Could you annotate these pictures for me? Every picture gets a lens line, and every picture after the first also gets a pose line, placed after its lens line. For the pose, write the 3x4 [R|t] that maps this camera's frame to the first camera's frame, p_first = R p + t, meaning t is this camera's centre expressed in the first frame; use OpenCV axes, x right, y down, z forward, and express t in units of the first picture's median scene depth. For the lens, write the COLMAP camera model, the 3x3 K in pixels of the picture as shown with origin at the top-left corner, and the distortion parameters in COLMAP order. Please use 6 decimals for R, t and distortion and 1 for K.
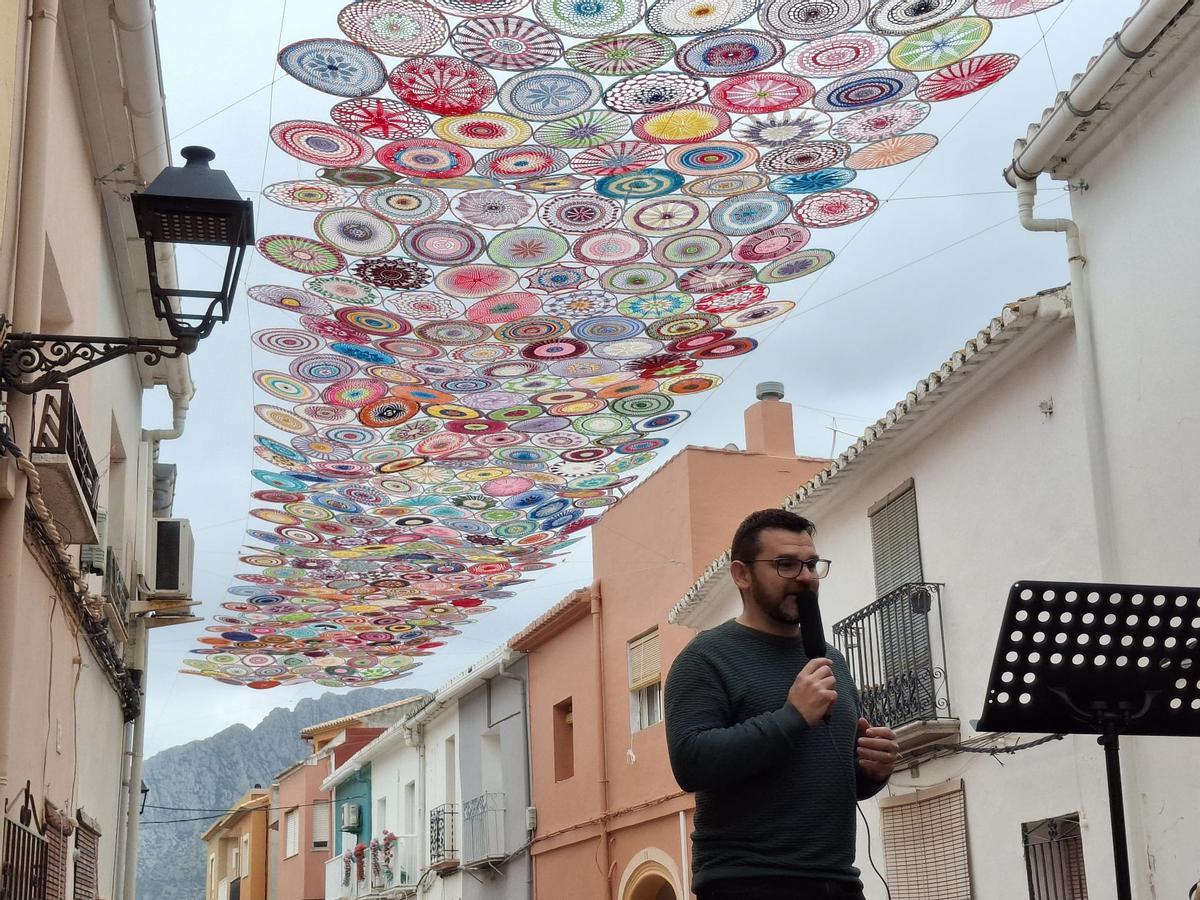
lens RADIAL K [[1766.0, 0, 614.9], [0, 1766.0, 460.1], [0, 0, 1]] dist [0.175795, -0.453632]
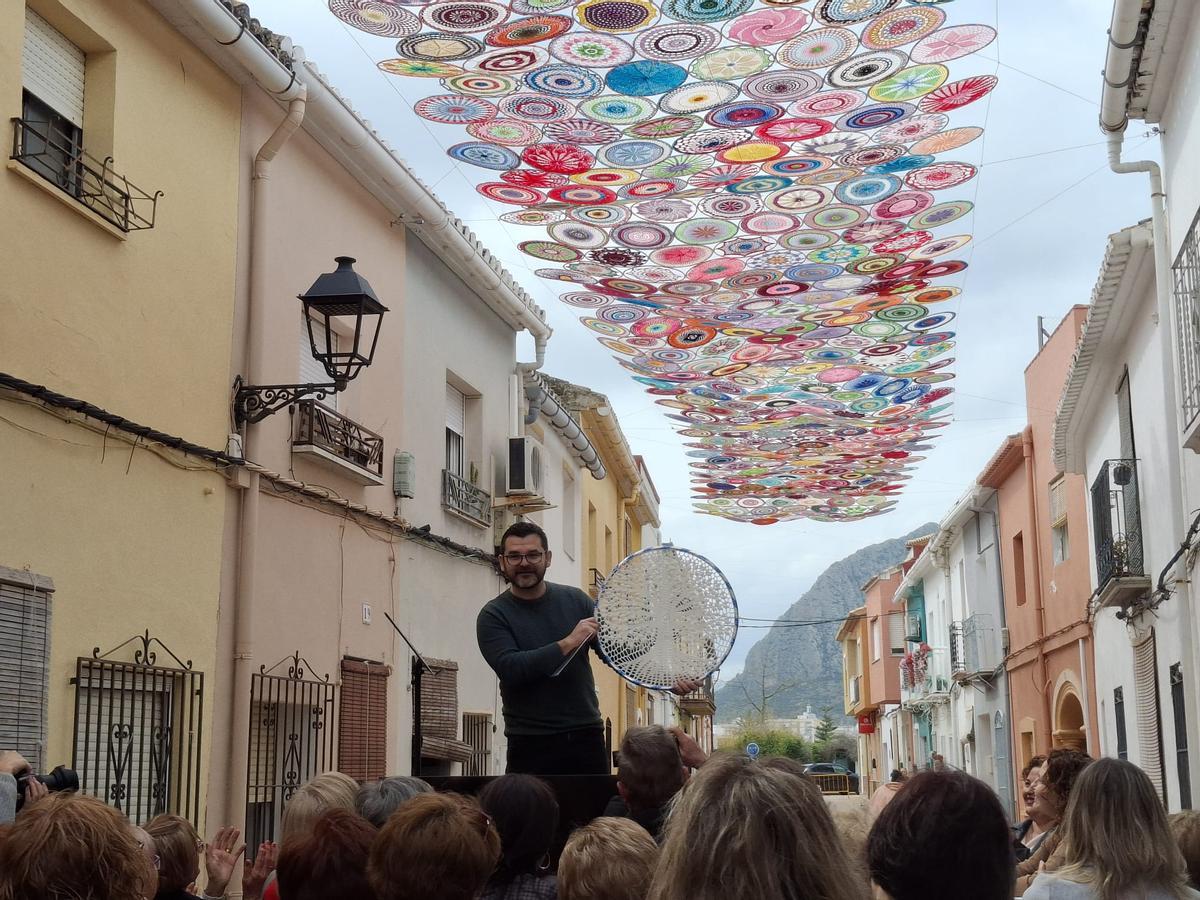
lens RADIAL K [[1747.6, 0, 579.7], [0, 1747.6, 425.0], [0, 0, 1]] dist [0.139788, -0.026262]
pose [[0.919858, -0.047072, -0.389417, 0.327558], [0.082160, 0.993873, 0.073936, -0.073580], [0.383551, -0.100005, 0.918089, -0.211992]]
